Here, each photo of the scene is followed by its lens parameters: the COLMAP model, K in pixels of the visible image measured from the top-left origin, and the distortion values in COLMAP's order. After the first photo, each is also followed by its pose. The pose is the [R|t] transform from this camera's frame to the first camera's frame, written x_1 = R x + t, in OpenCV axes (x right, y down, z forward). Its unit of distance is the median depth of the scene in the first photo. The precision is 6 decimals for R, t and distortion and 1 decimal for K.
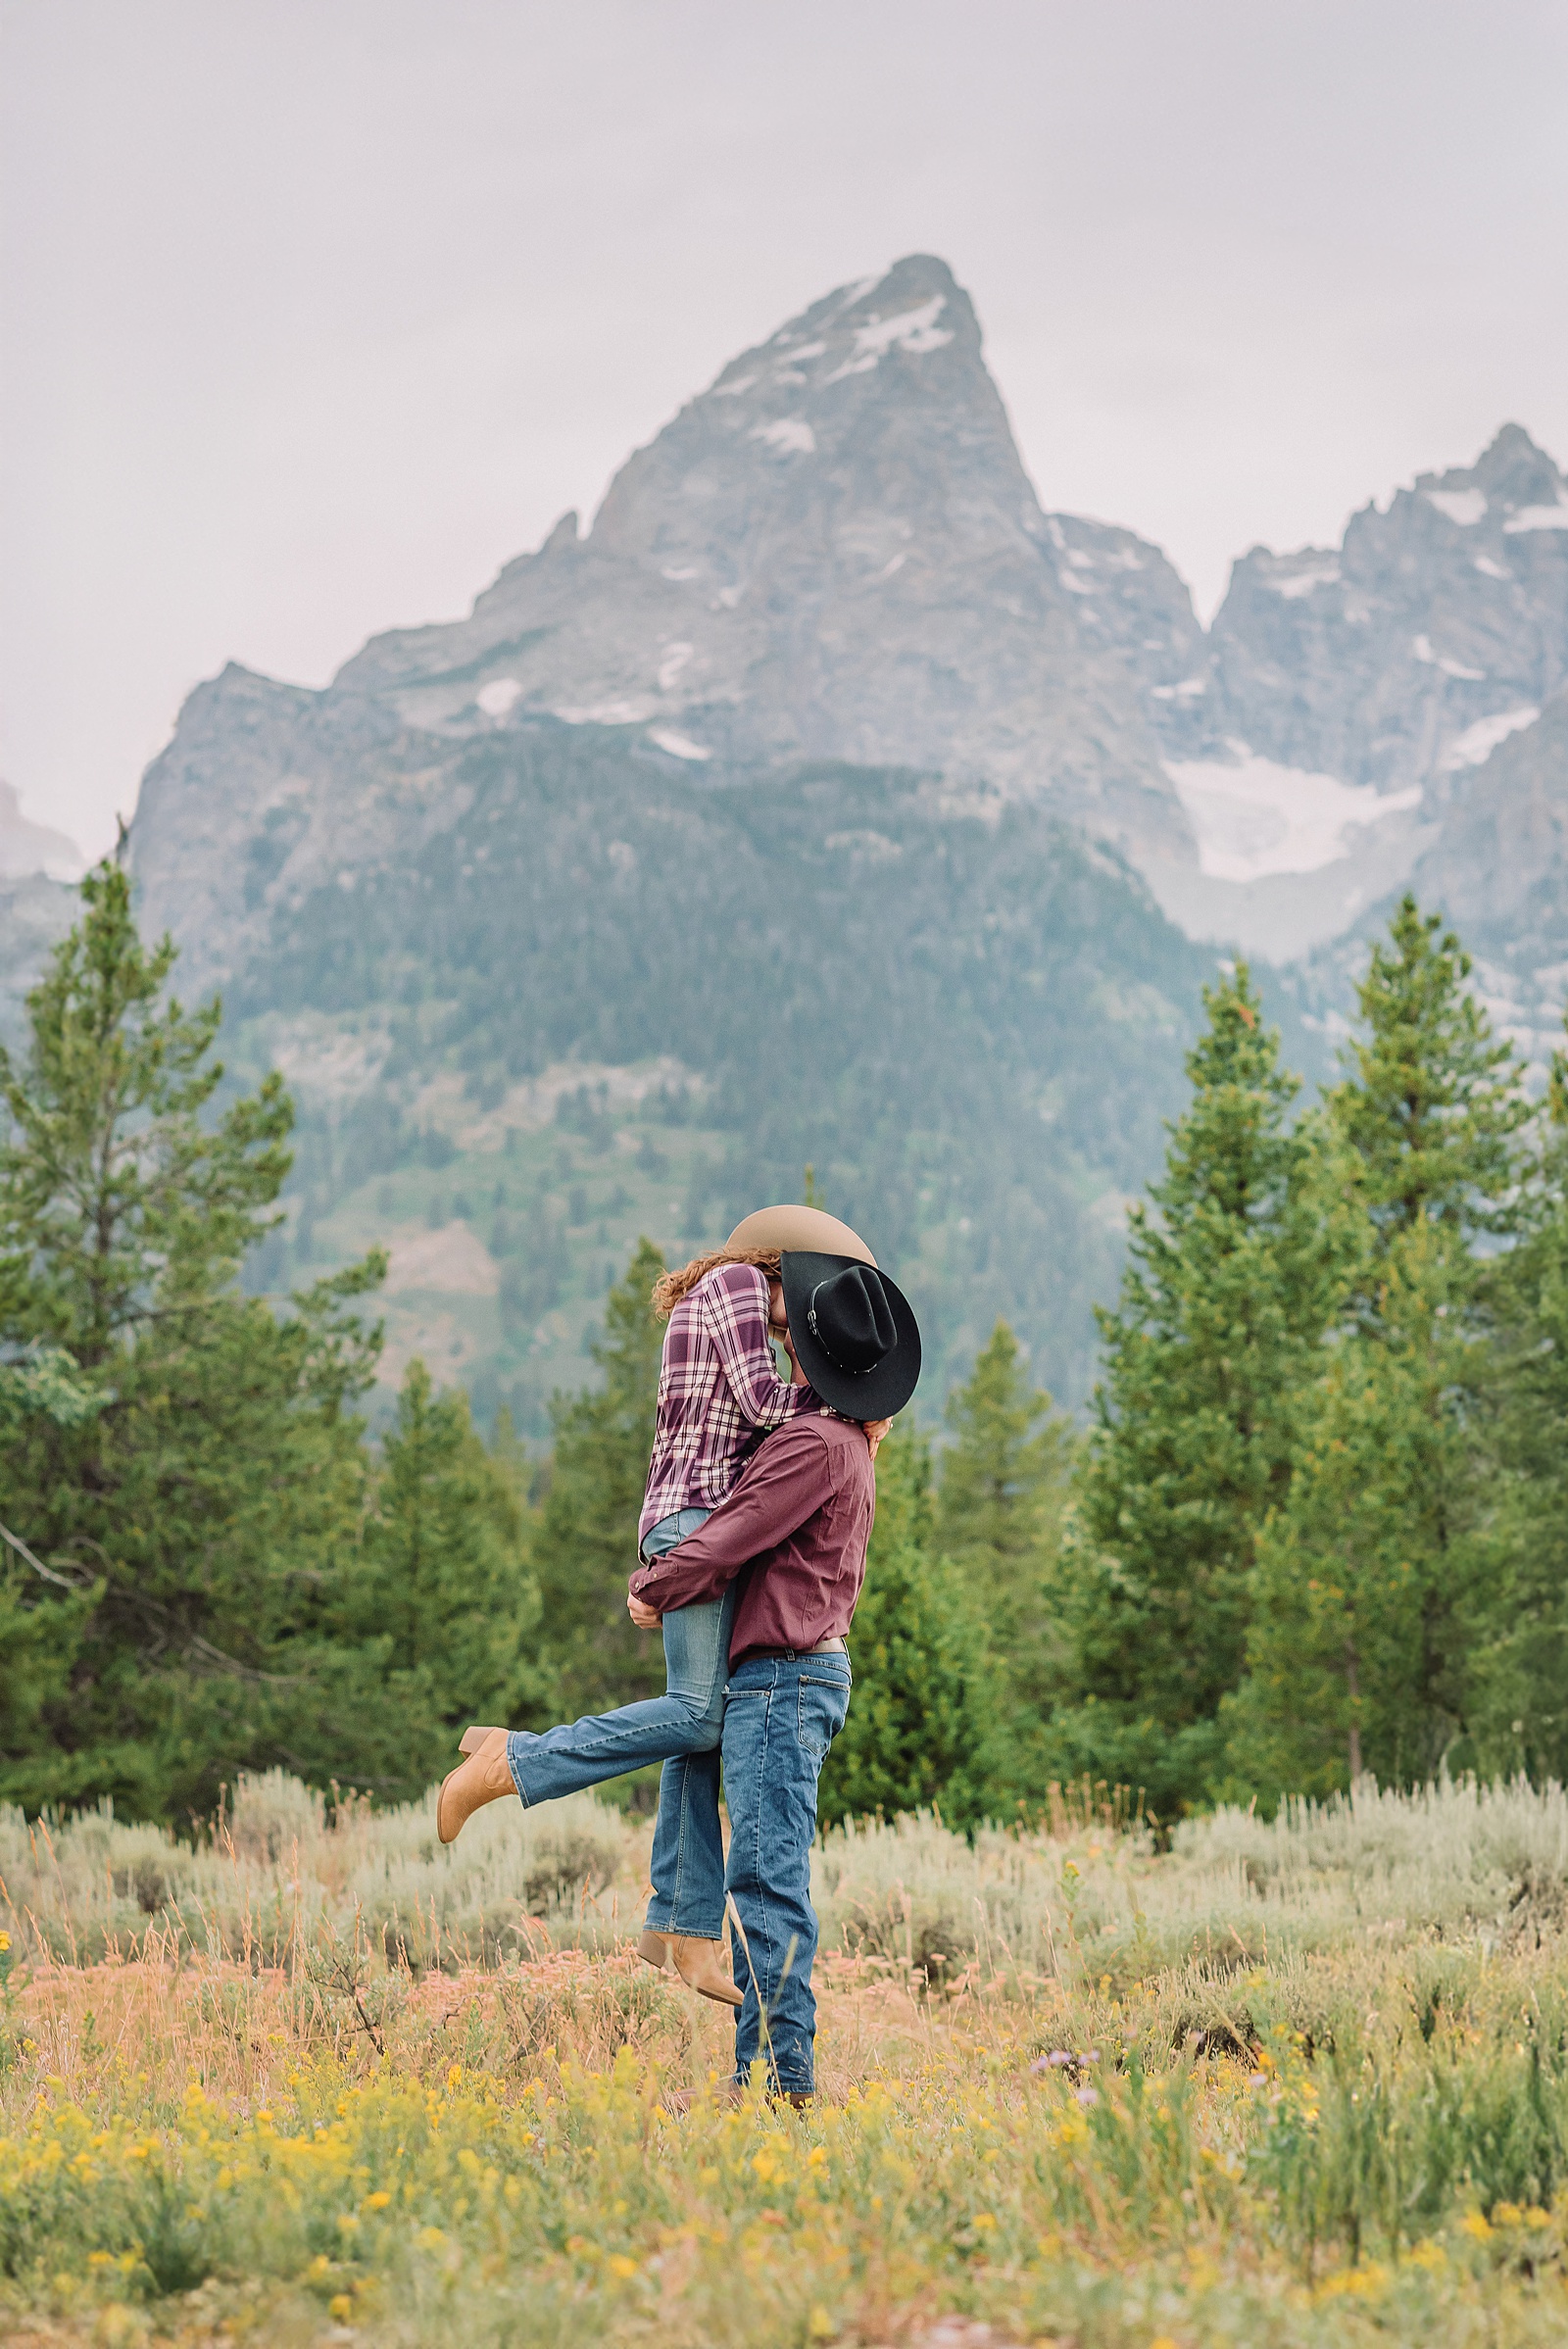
lens RADIAL K [[5697.7, 0, 795.7], [0, 5697.7, 1156.5], [0, 0, 1]] dist [-0.058111, 0.000000]
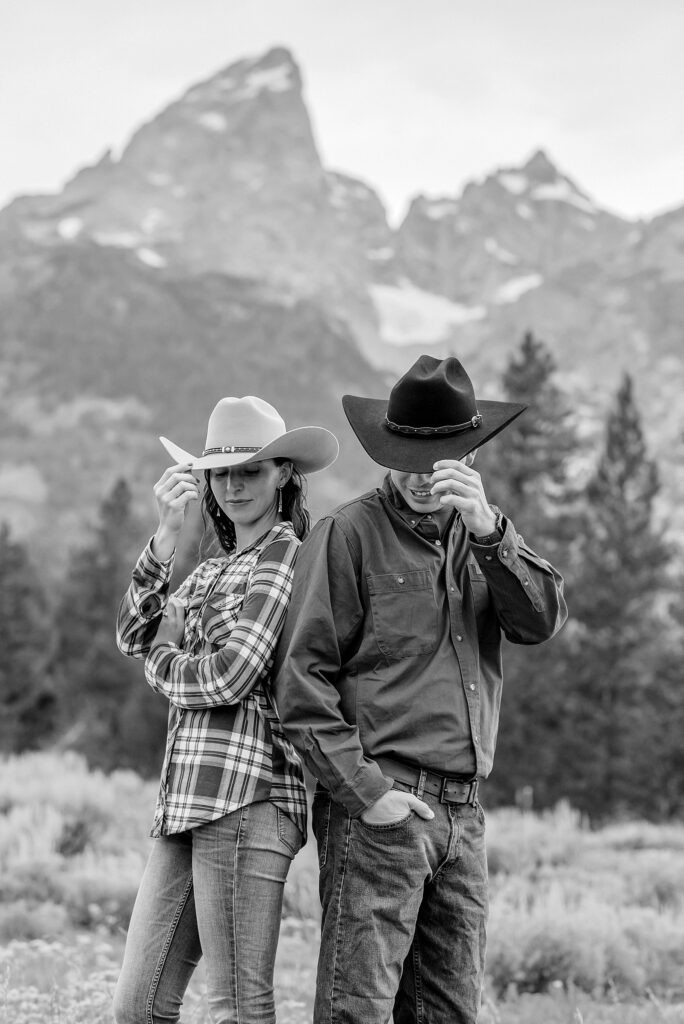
lens RADIAL K [[2483.8, 0, 347.7], [0, 2483.8, 489.6], [0, 0, 1]] dist [-0.058111, 0.000000]
pose [[0.994347, 0.087337, 0.060393, -0.002160], [-0.088156, 0.996045, 0.011042, 0.005929], [-0.059190, -0.016304, 0.998114, 0.139467]]
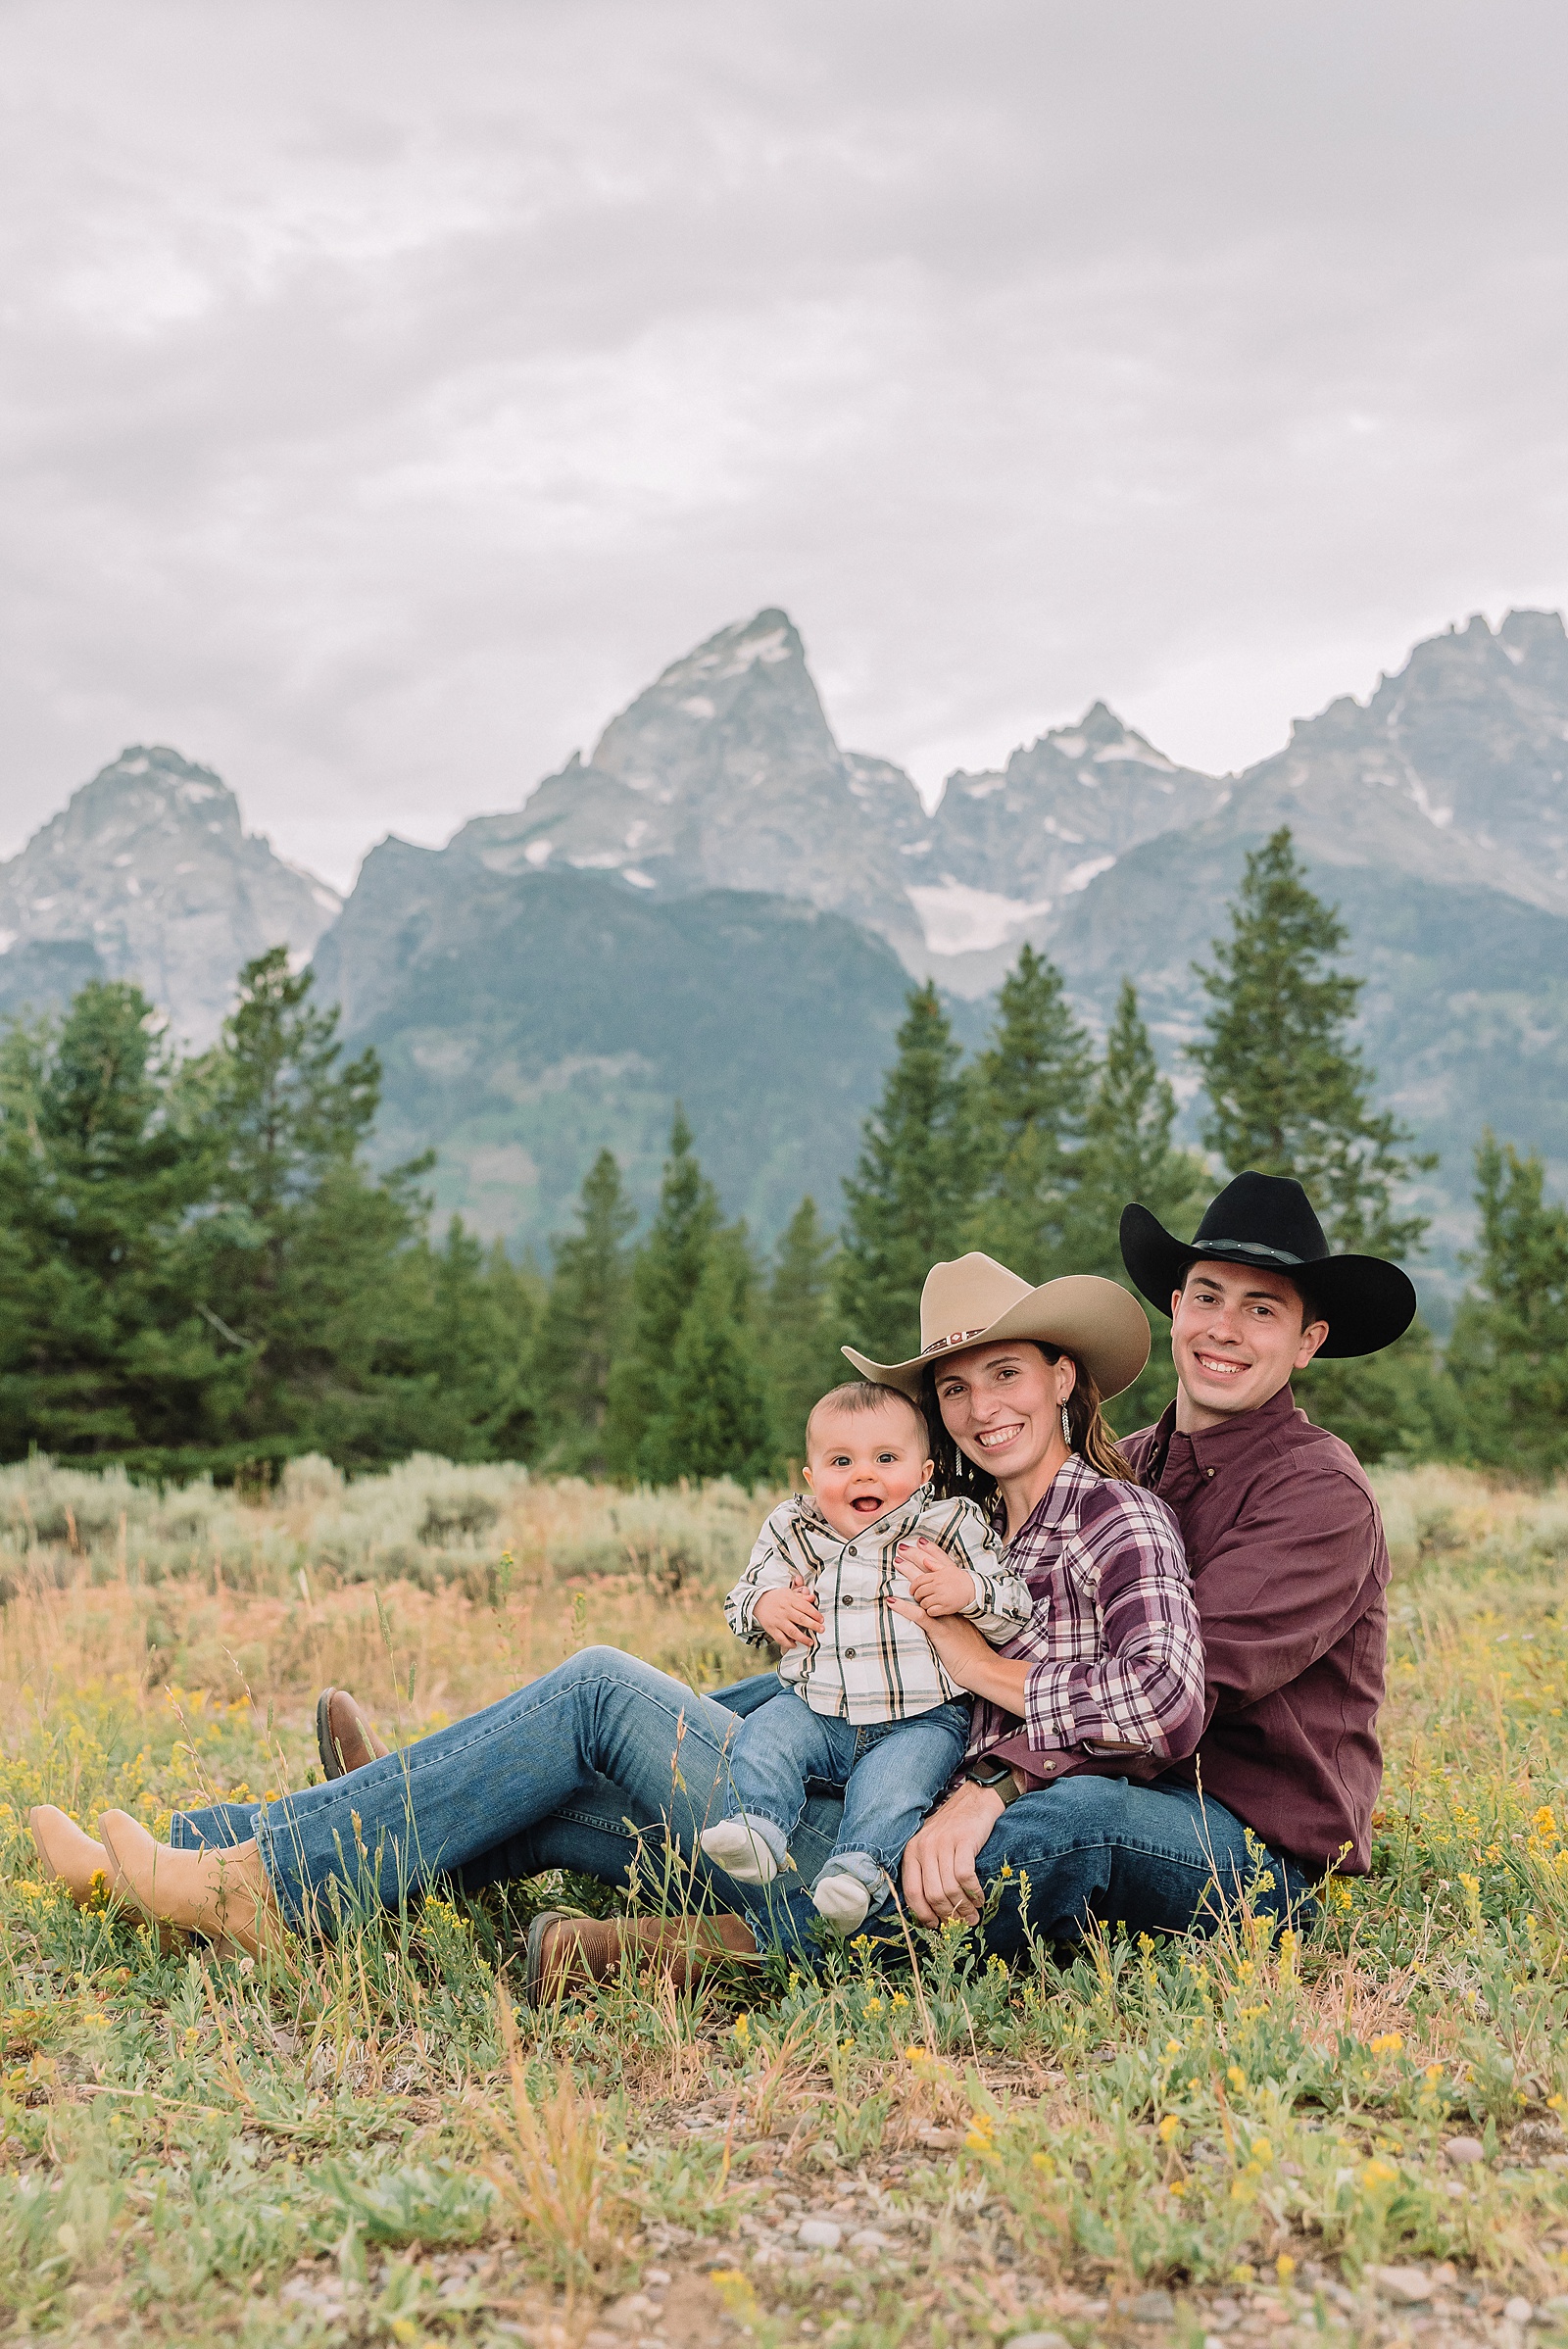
lens RADIAL K [[3023.0, 0, 782.1], [0, 3023.0, 1156.3], [0, 0, 1]] dist [-0.001199, 0.000000]
pose [[0.999795, -0.004106, 0.019804, 0.015582], [0.003765, 0.999845, 0.017205, 0.003509], [-0.019872, -0.017127, 0.999656, 0.085391]]
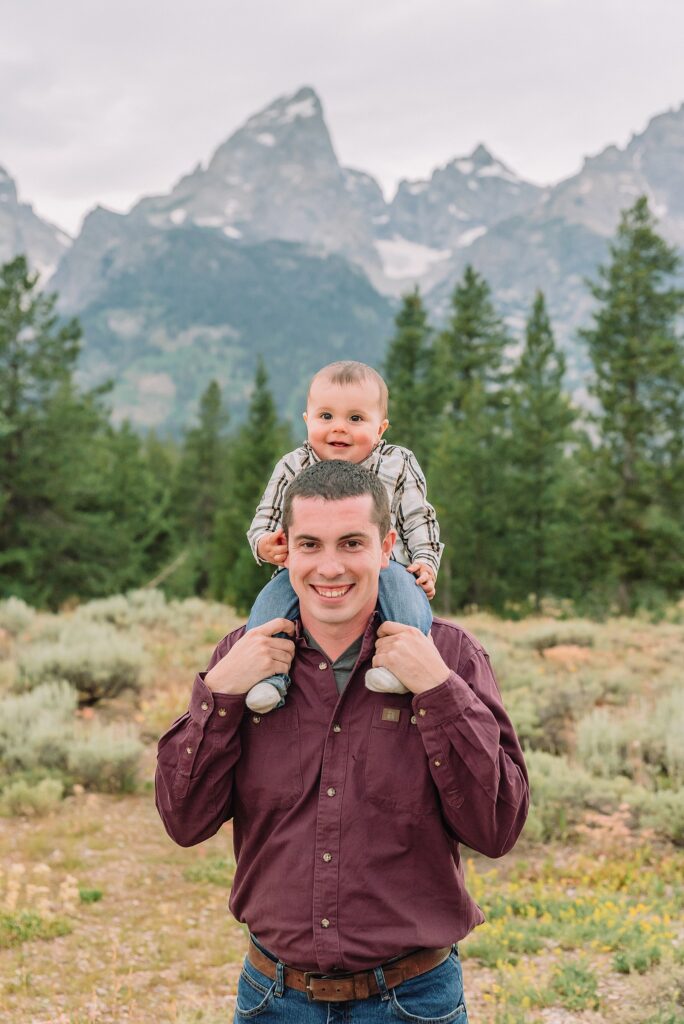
lens RADIAL K [[1590.0, 0, 340.2], [0, 1590.0, 536.0], [0, 0, 1]] dist [-0.018373, 0.000000]
pose [[0.998866, 0.018134, 0.044025, 0.009613], [-0.022985, 0.993407, 0.112315, 0.002156], [-0.041698, -0.113199, 0.992697, 0.187553]]
